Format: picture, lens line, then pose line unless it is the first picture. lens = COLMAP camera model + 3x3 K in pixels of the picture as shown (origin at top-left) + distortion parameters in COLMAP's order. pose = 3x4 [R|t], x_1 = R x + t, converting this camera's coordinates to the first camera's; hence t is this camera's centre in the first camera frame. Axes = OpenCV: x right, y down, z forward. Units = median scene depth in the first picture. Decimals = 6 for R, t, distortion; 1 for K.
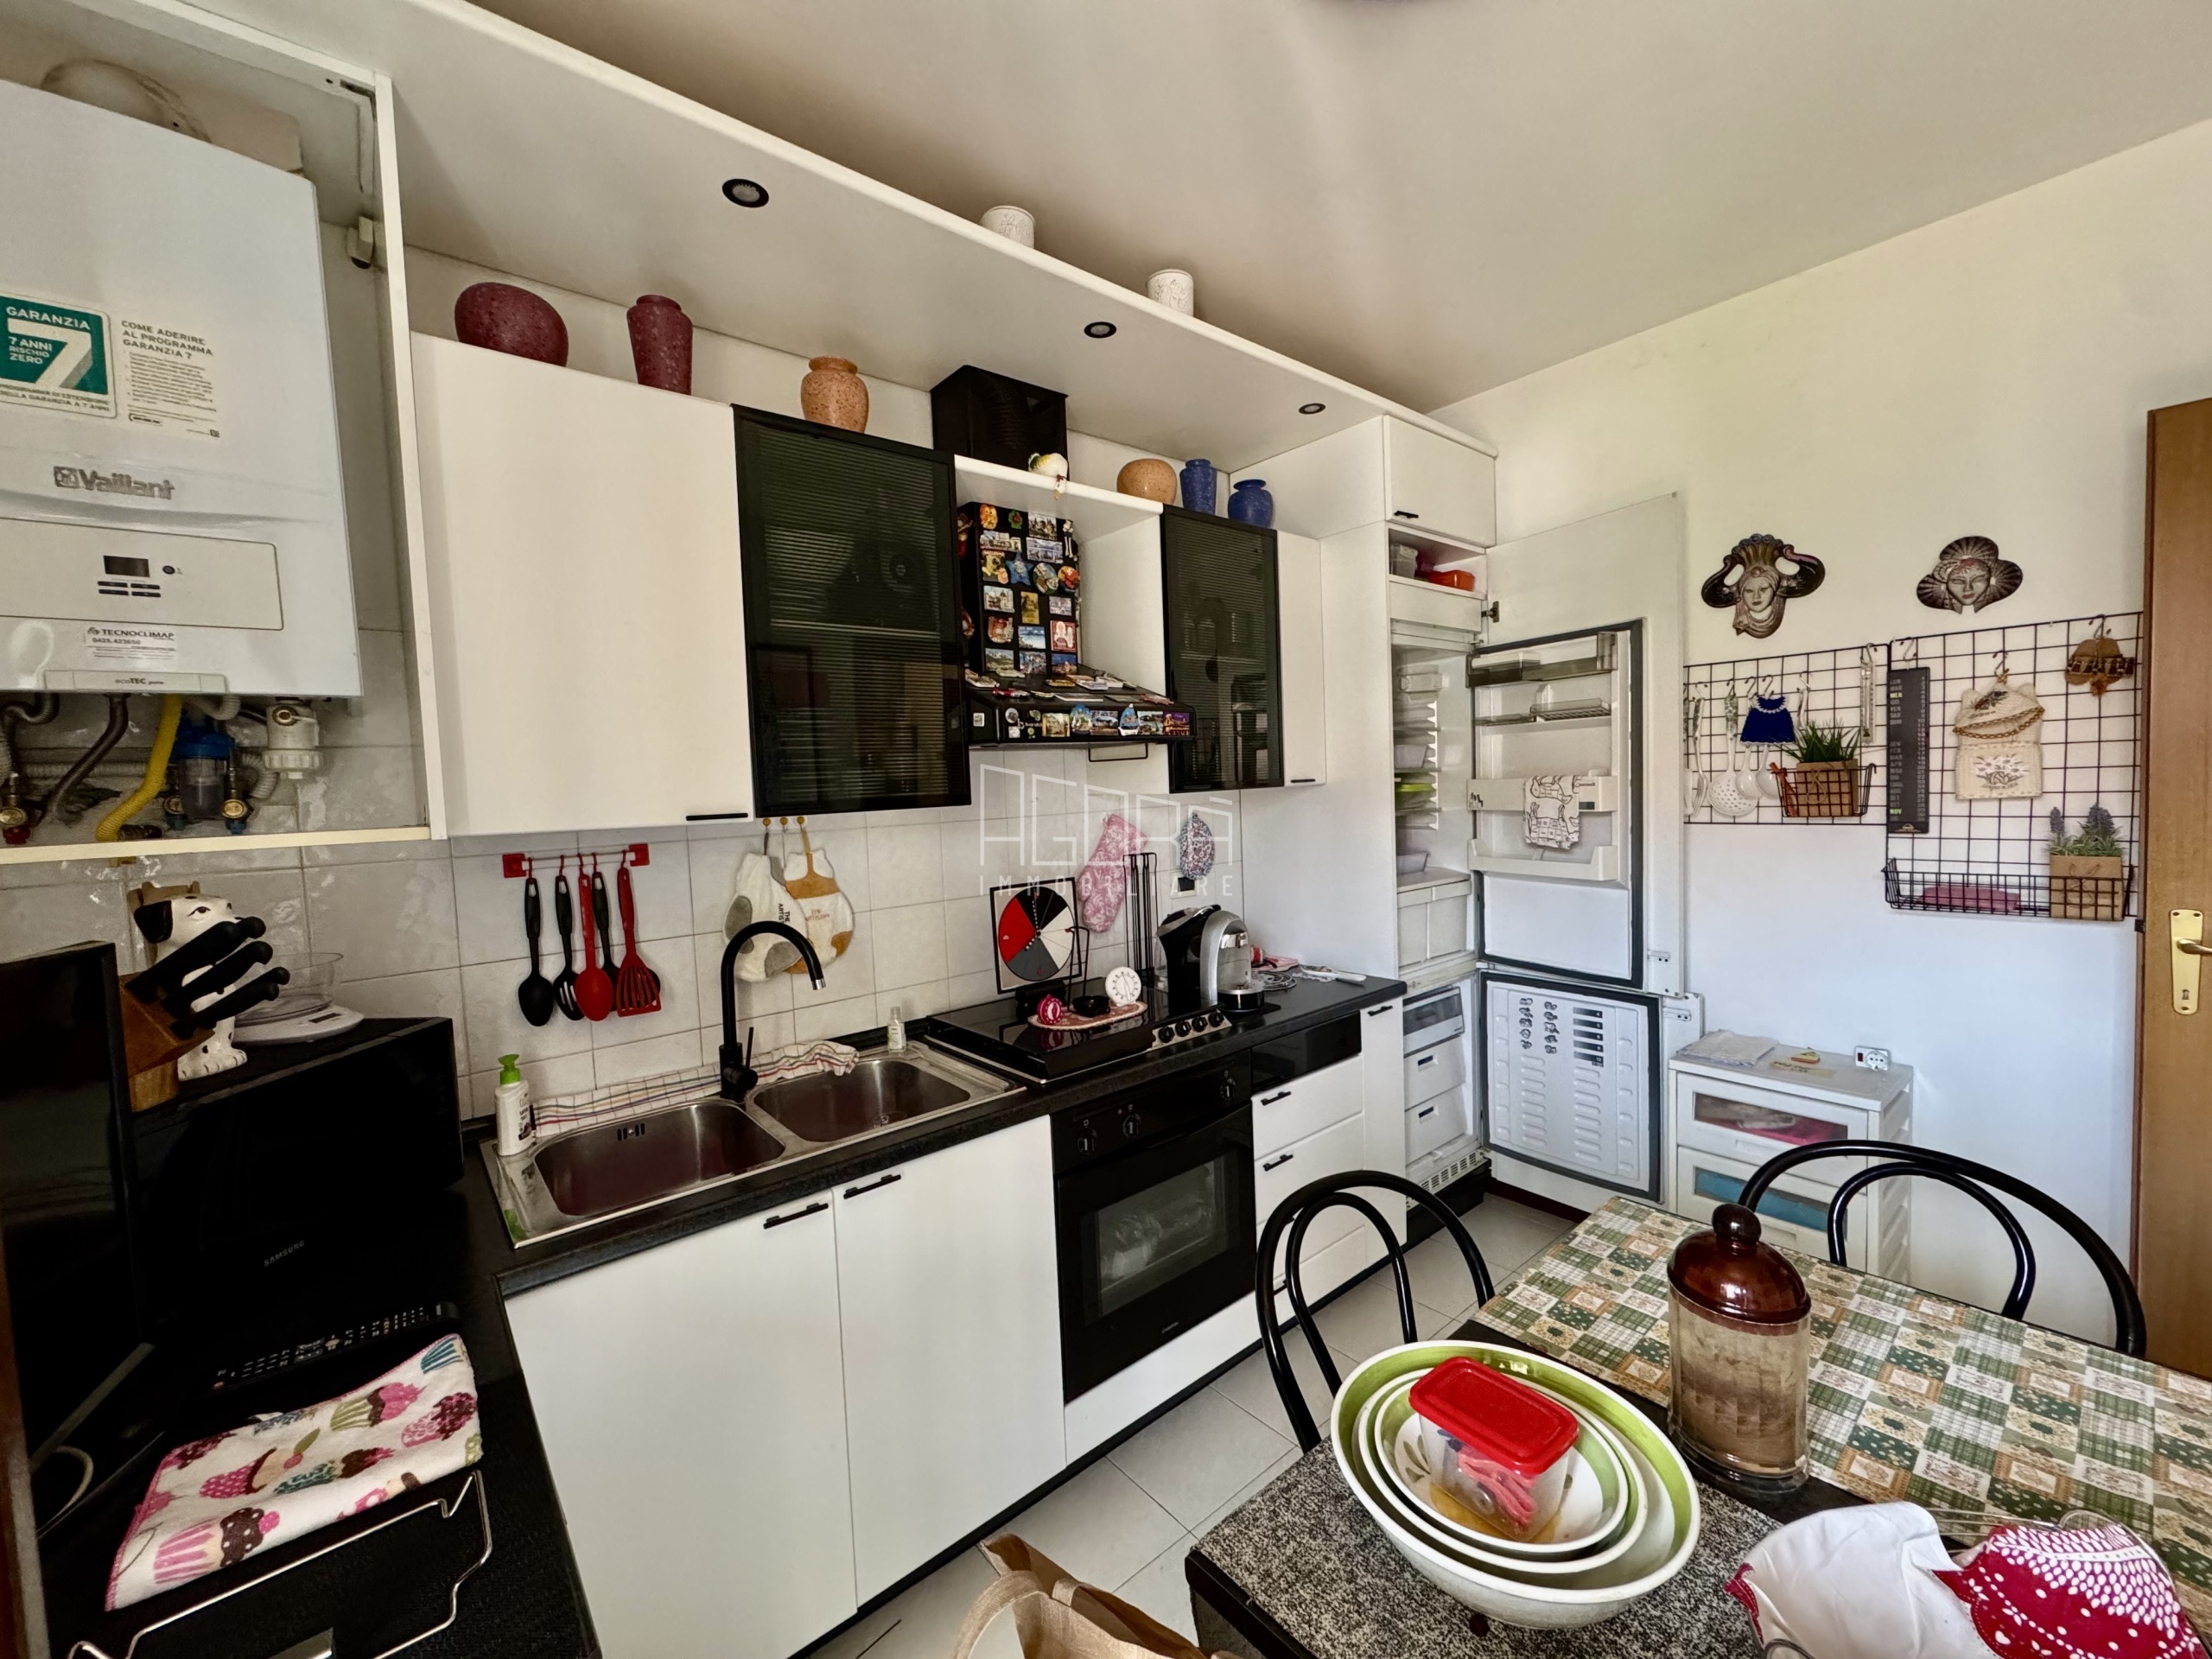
lens RADIAL K [[876.8, 0, 1106.0], [0, 876.8, 829.5], [0, 0, 1]] dist [-0.003383, 0.000110]
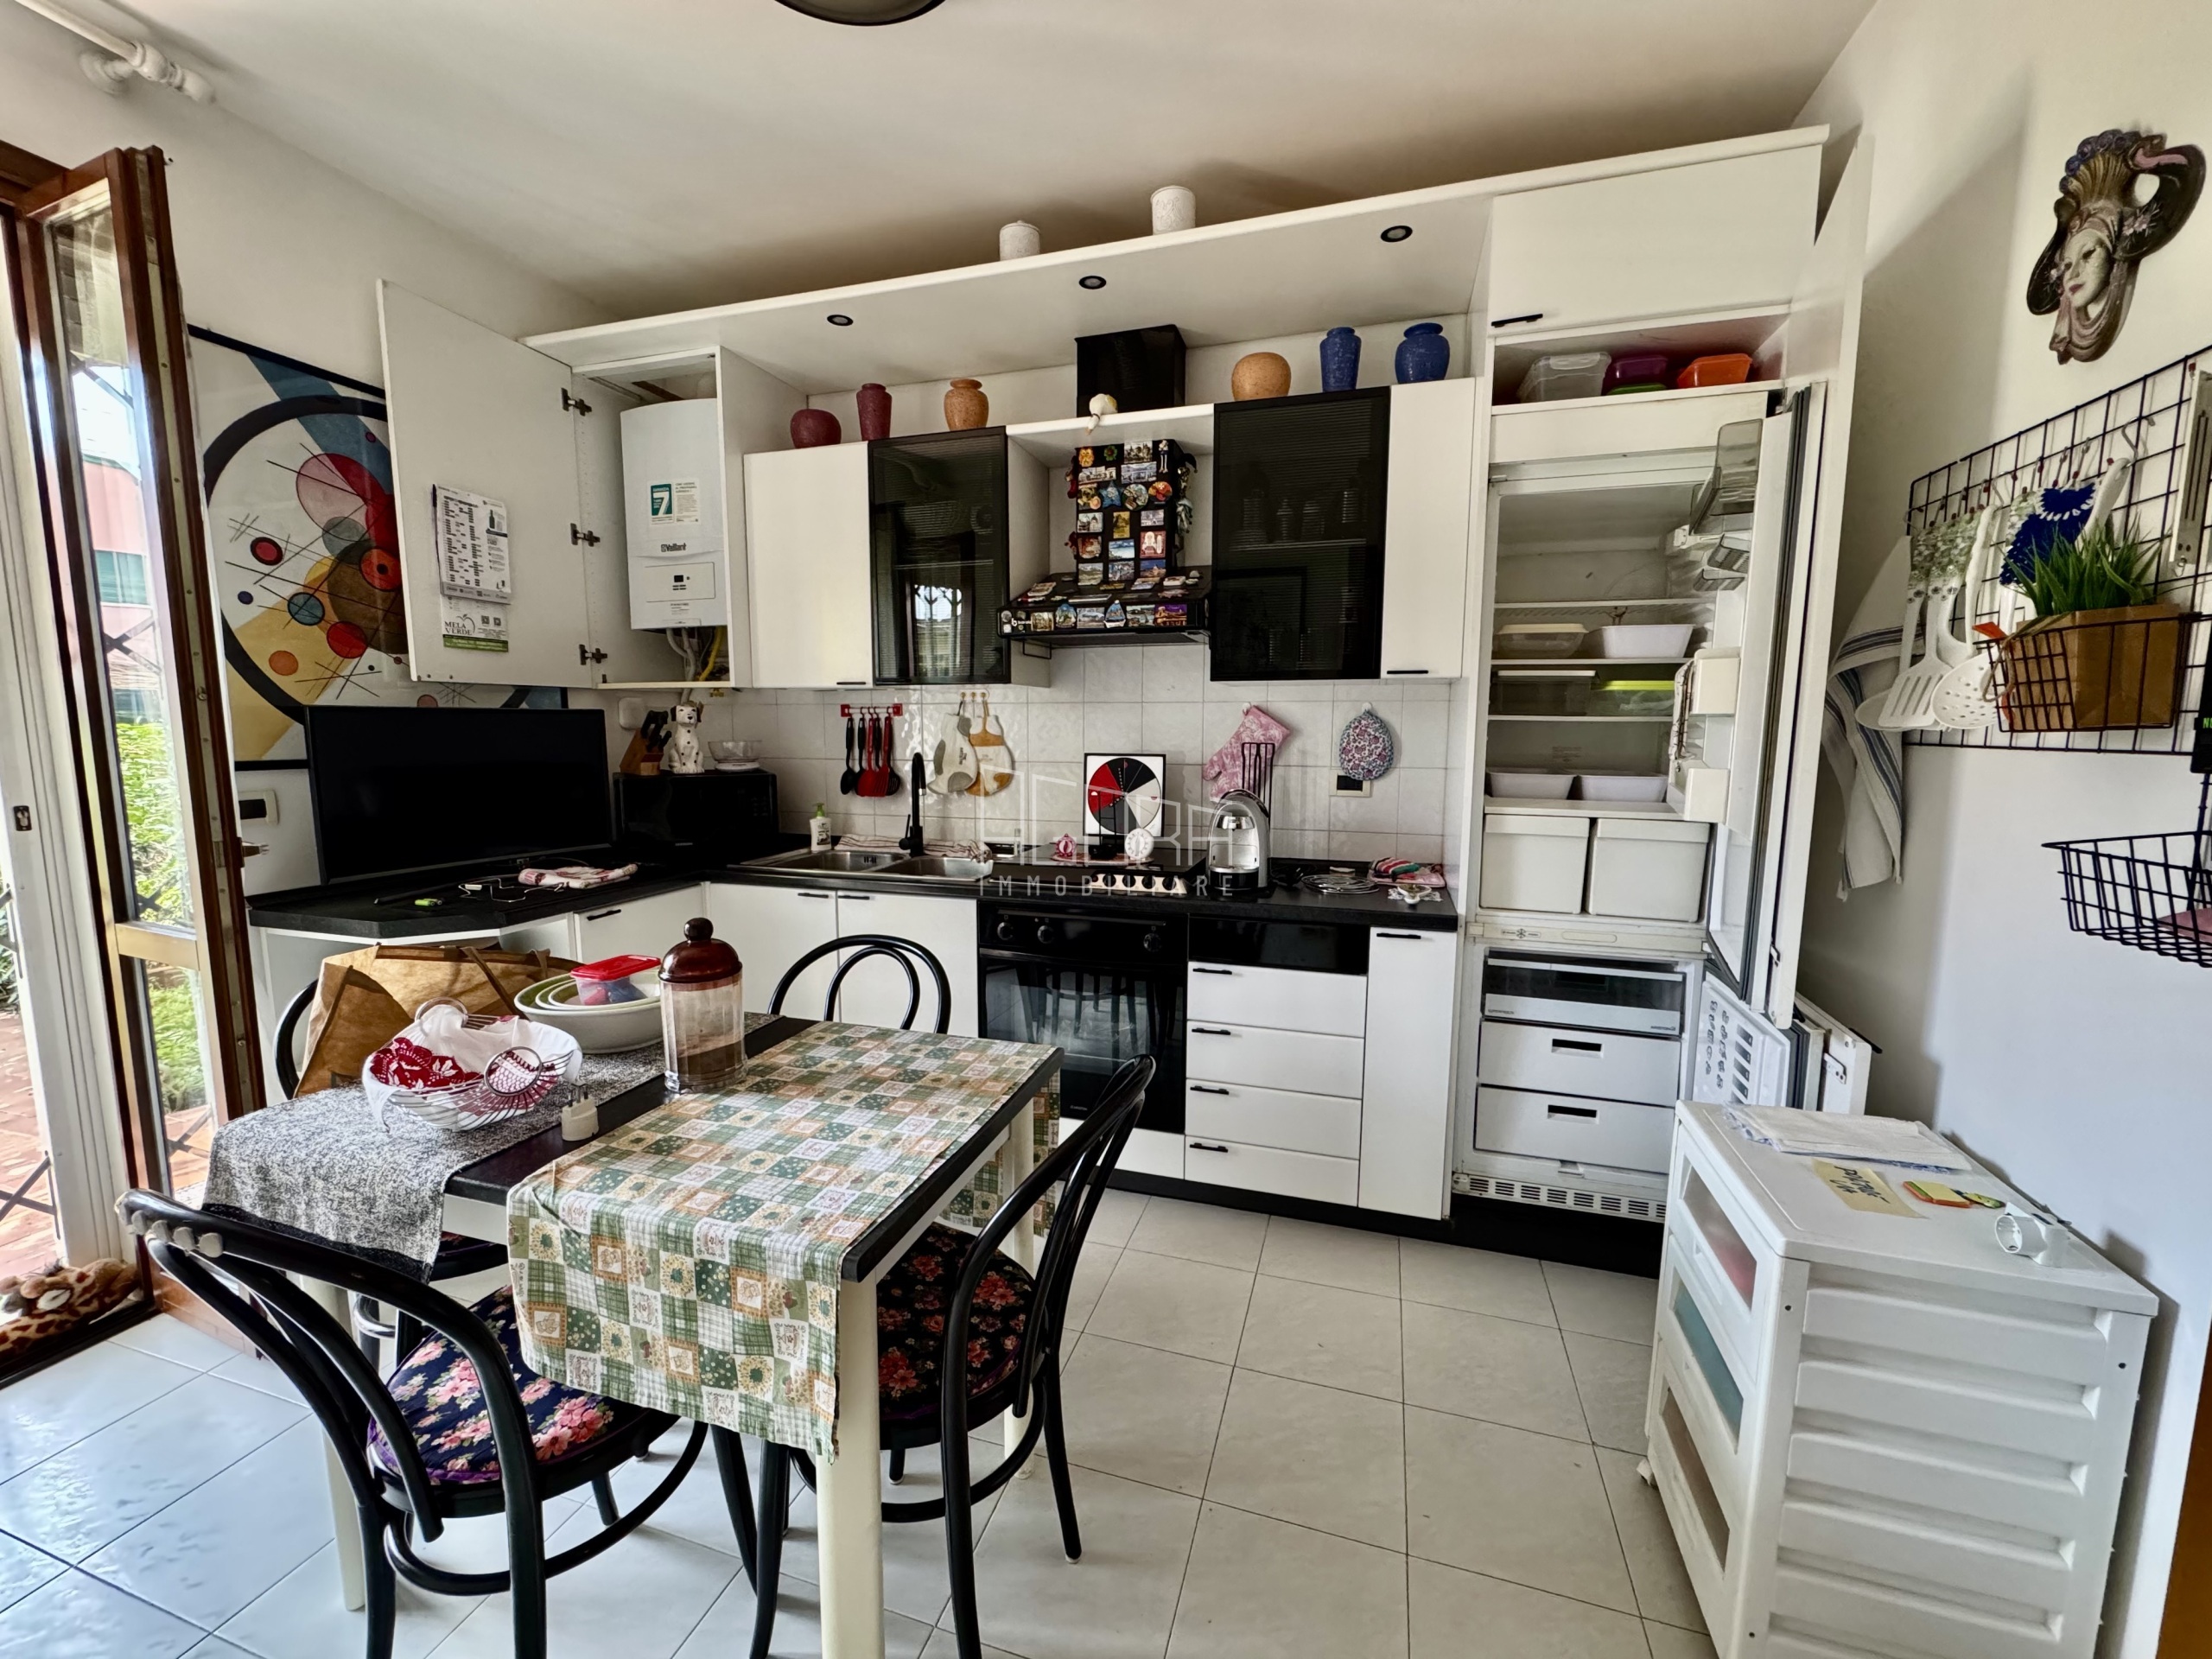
lens RADIAL K [[876.8, 0, 1106.0], [0, 876.8, 829.5], [0, 0, 1]] dist [-0.003383, 0.000110]
pose [[0.548247, 0.142464, -0.824093, 0.983687], [-0.070678, 0.989752, 0.124082, 0.015937], [0.833325, -0.009782, 0.552697, 0.314559]]
